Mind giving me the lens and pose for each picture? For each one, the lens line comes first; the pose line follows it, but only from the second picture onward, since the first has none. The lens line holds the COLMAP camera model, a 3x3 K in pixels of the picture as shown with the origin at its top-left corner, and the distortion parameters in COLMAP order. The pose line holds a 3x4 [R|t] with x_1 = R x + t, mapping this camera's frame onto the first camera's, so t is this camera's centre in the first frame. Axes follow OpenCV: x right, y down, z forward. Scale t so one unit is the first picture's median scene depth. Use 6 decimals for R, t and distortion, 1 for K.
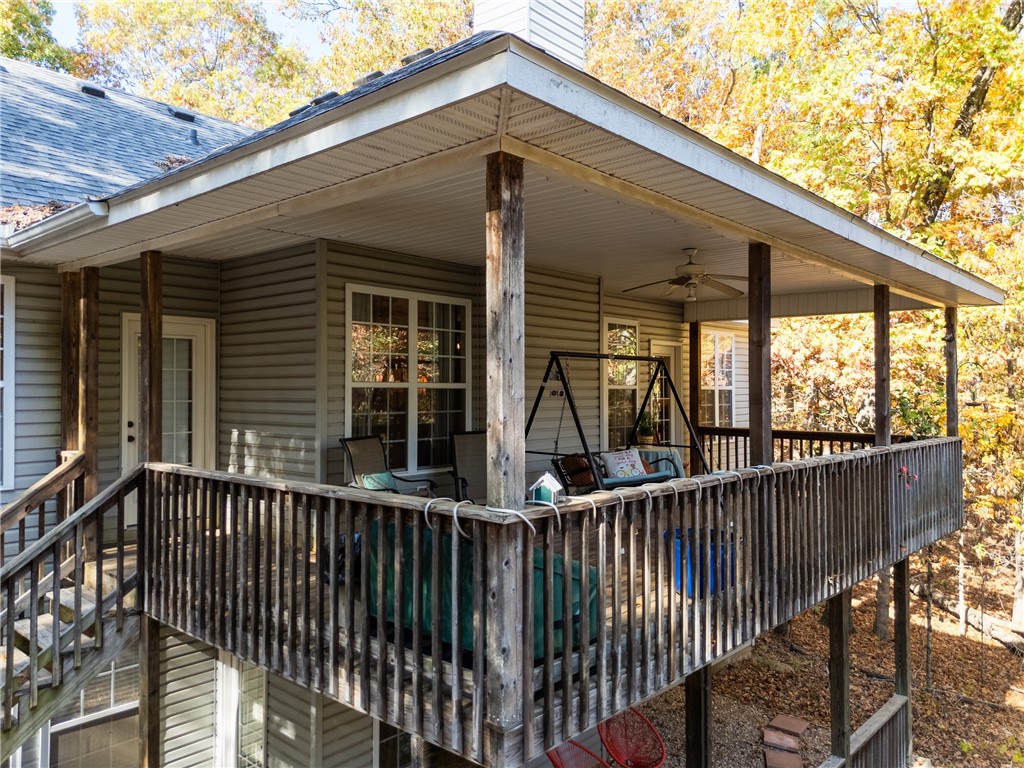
lens RADIAL K [[753.9, 0, 515.2], [0, 753.9, 380.7], [0, 0, 1]] dist [0.051777, -0.033980]
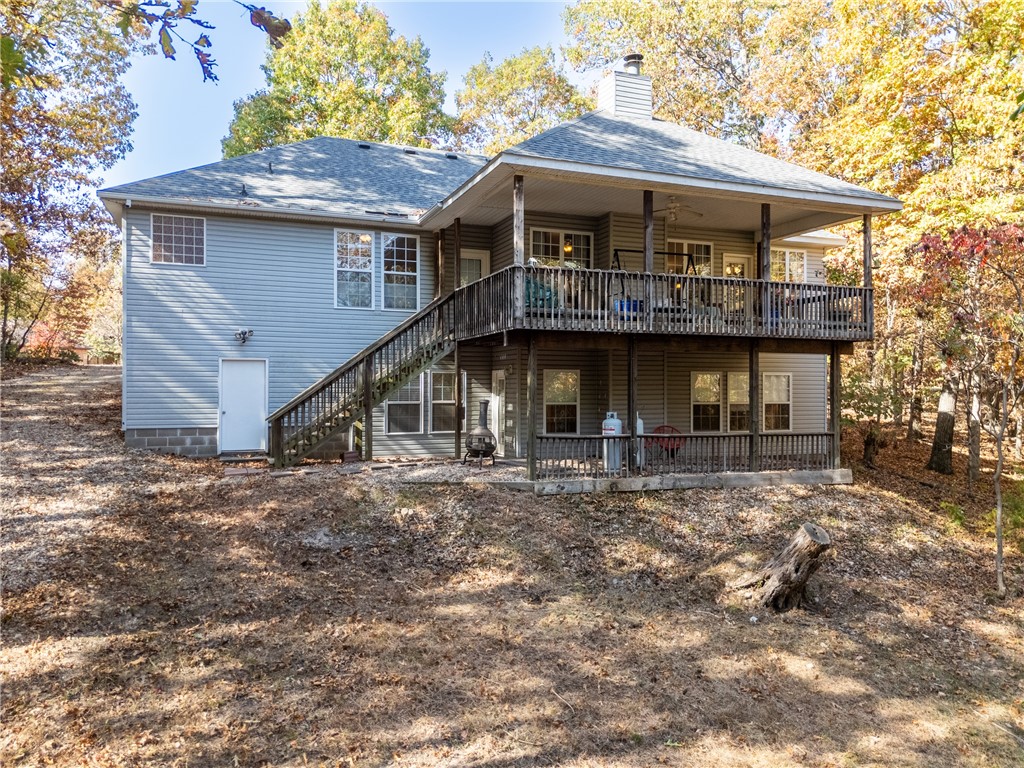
lens RADIAL K [[753.9, 0, 512.4], [0, 753.9, 386.9], [0, 0, 1]] dist [0.051777, -0.033980]
pose [[0.891754, -0.002562, -0.452512, 0.899841], [0.006869, 0.999945, 0.007875, 0.400878], [0.452468, -0.010131, 0.891723, -1.317971]]
